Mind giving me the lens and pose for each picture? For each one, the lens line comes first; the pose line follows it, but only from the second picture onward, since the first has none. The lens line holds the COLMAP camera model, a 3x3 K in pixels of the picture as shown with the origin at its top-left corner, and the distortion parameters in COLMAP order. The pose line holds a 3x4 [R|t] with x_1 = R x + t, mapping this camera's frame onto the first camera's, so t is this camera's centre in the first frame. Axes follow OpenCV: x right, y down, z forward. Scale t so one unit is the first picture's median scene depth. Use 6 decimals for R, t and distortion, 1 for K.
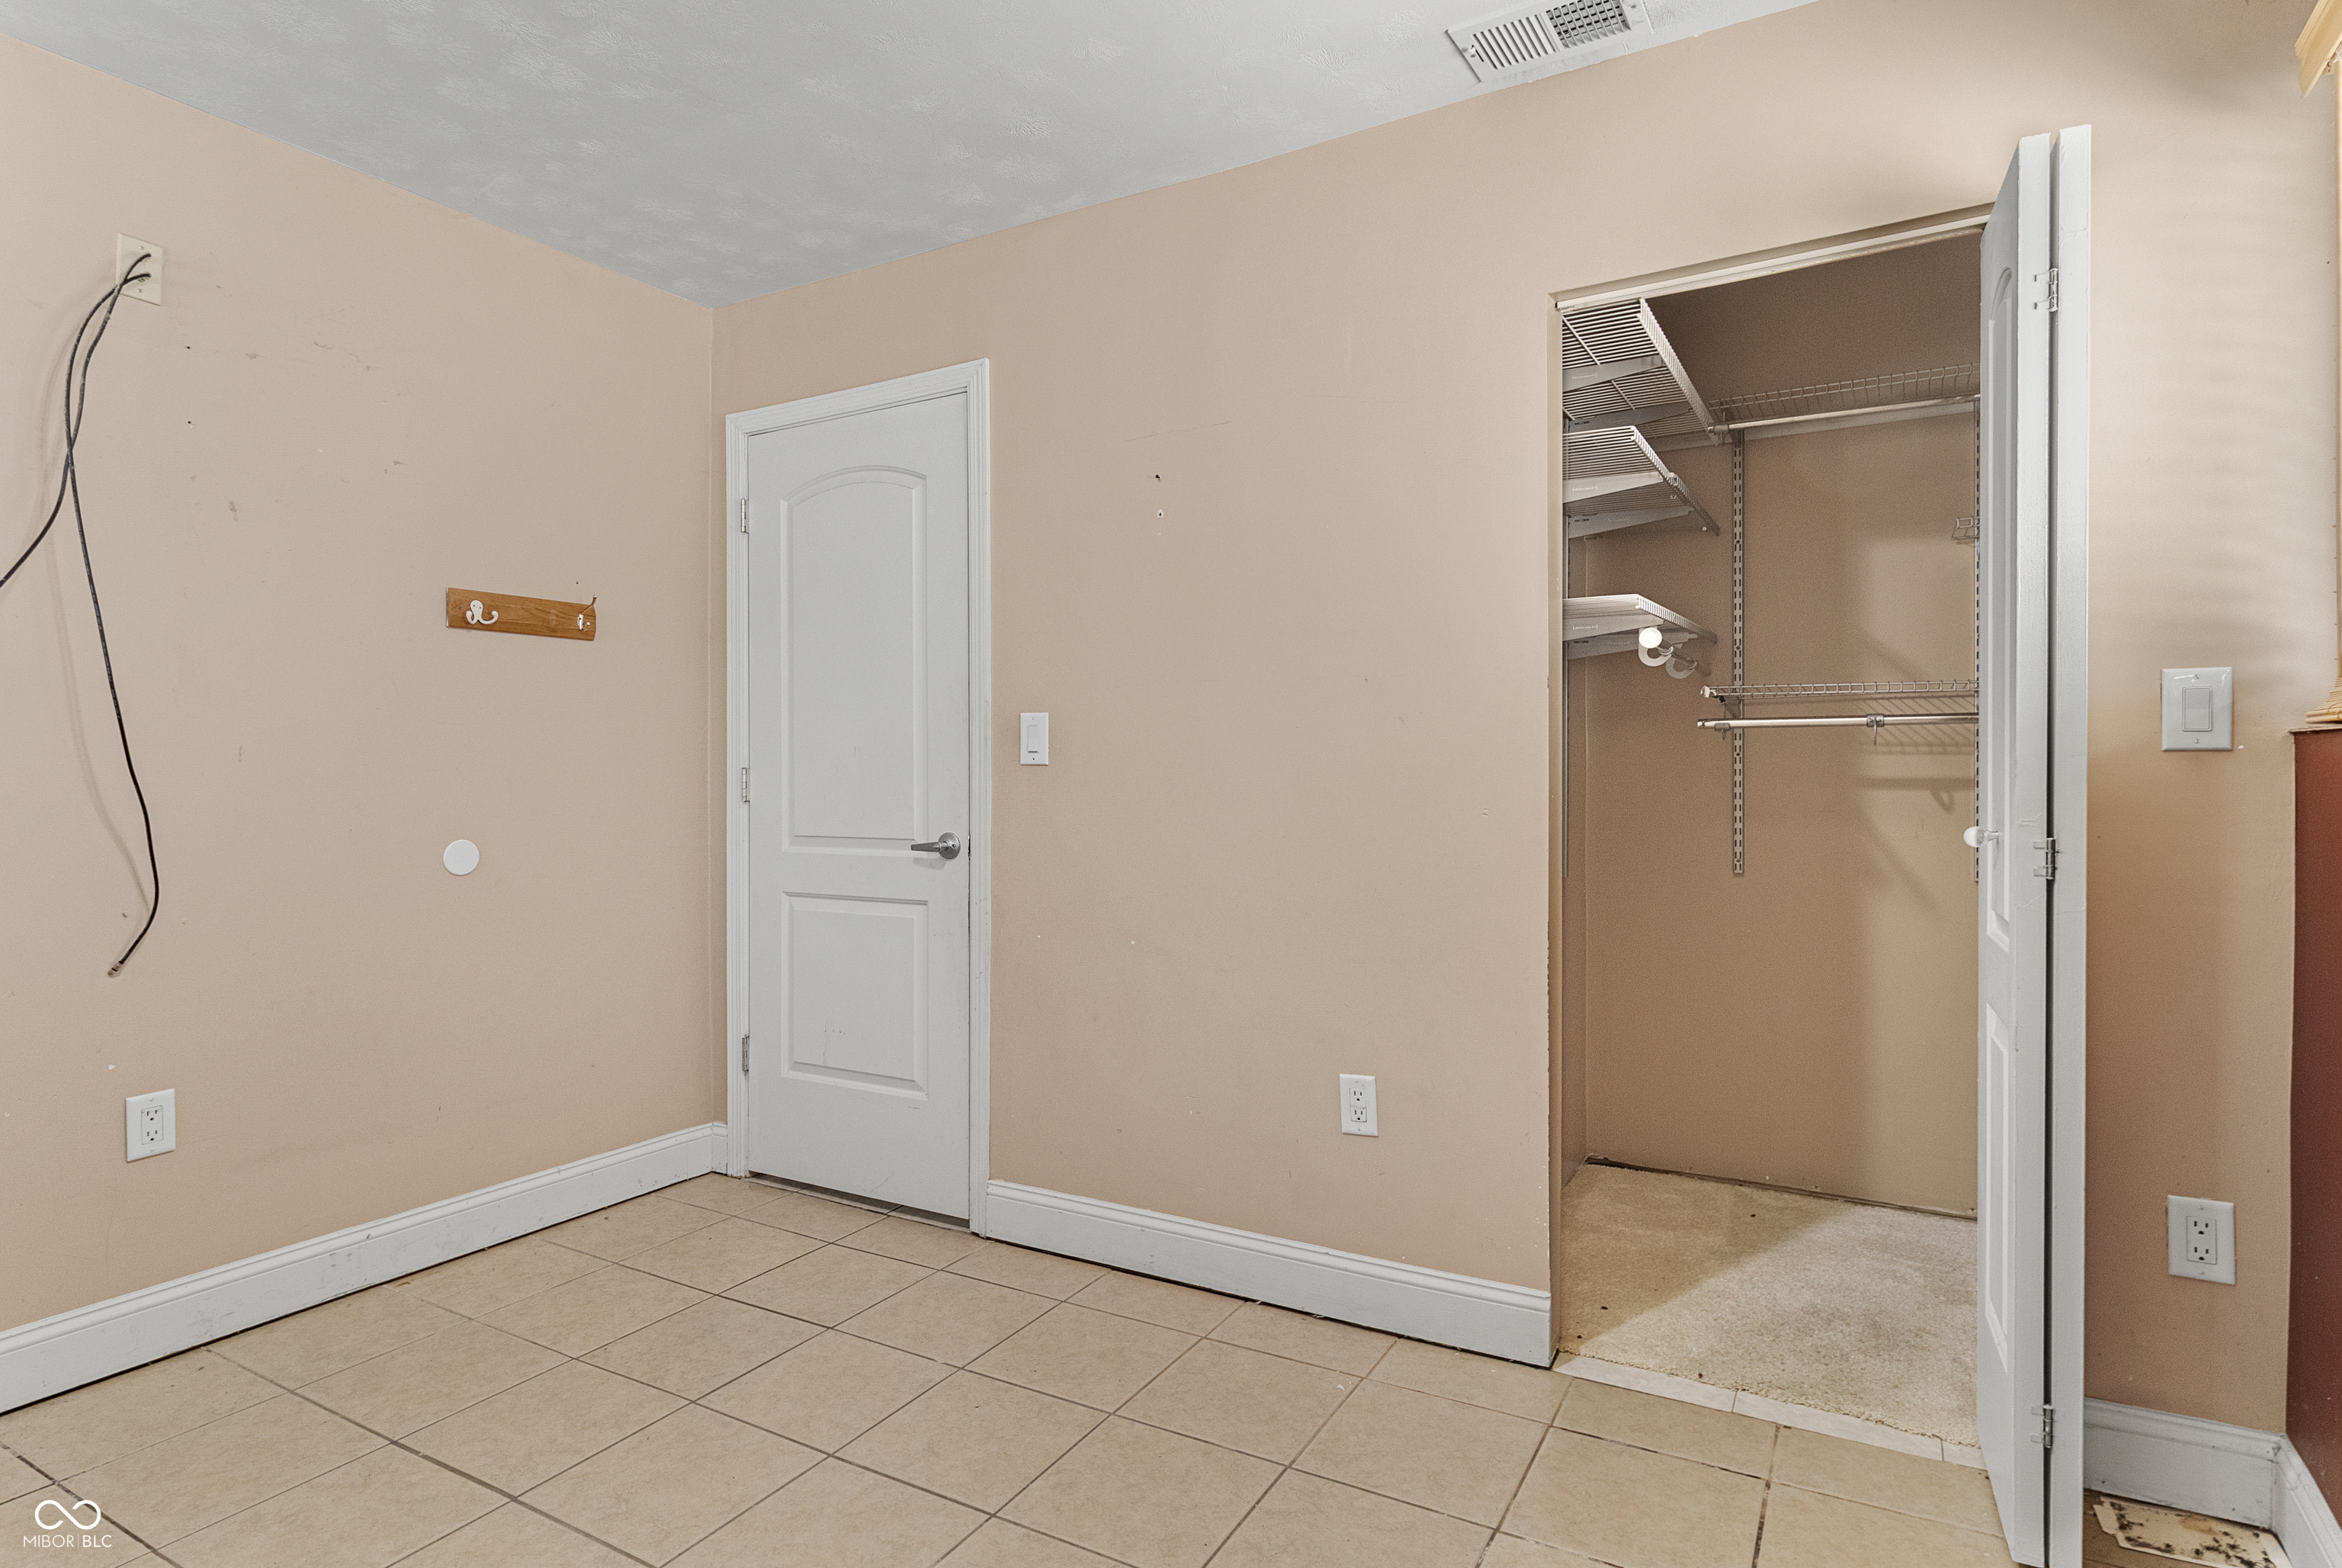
lens RADIAL K [[1241.2, 0, 1170.6], [0, 1241.2, 768.3], [0, 0, 1]] dist [0.006512, 0.000348]
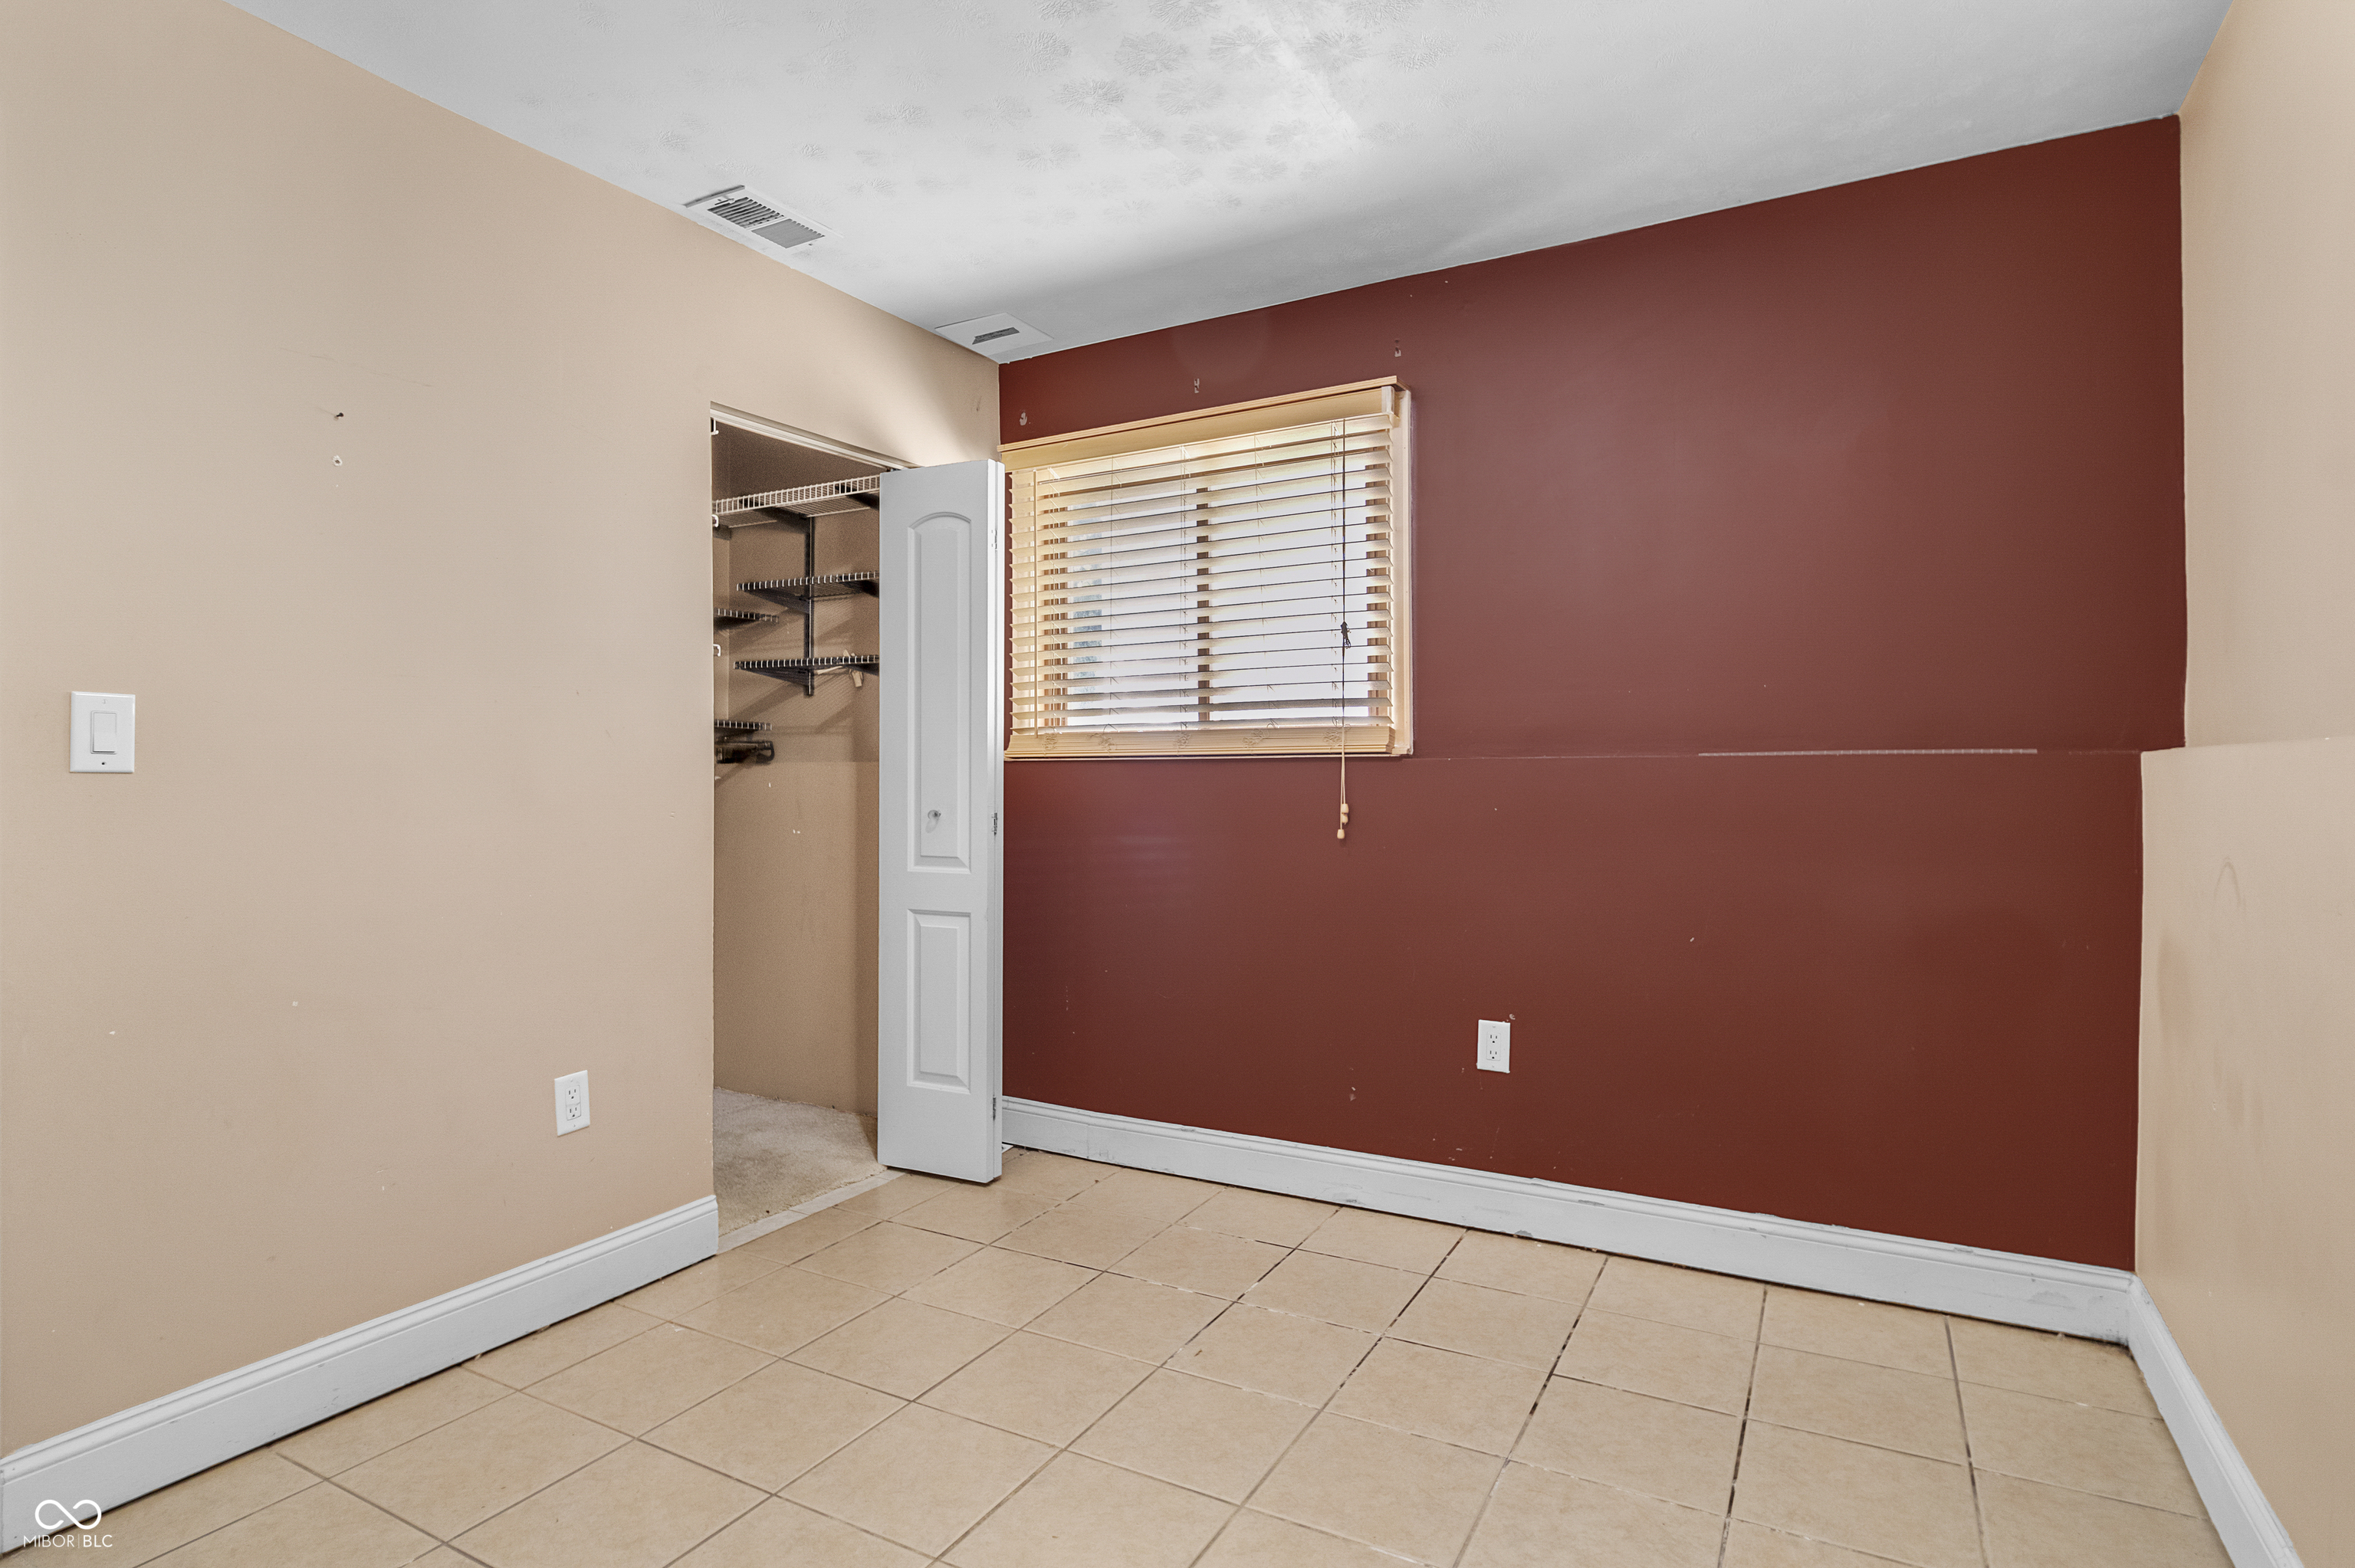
lens RADIAL K [[1248.0, 0, 1169.9], [0, 1248.0, 783.4], [0, 0, 1]] dist [0.006512, 0.000348]
pose [[-0.013724, 0.000012, 0.999906, -0.884679], [0.008898, 0.999960, 0.000110, 0.009267], [-0.999866, 0.008898, -0.013723, 0.506964]]
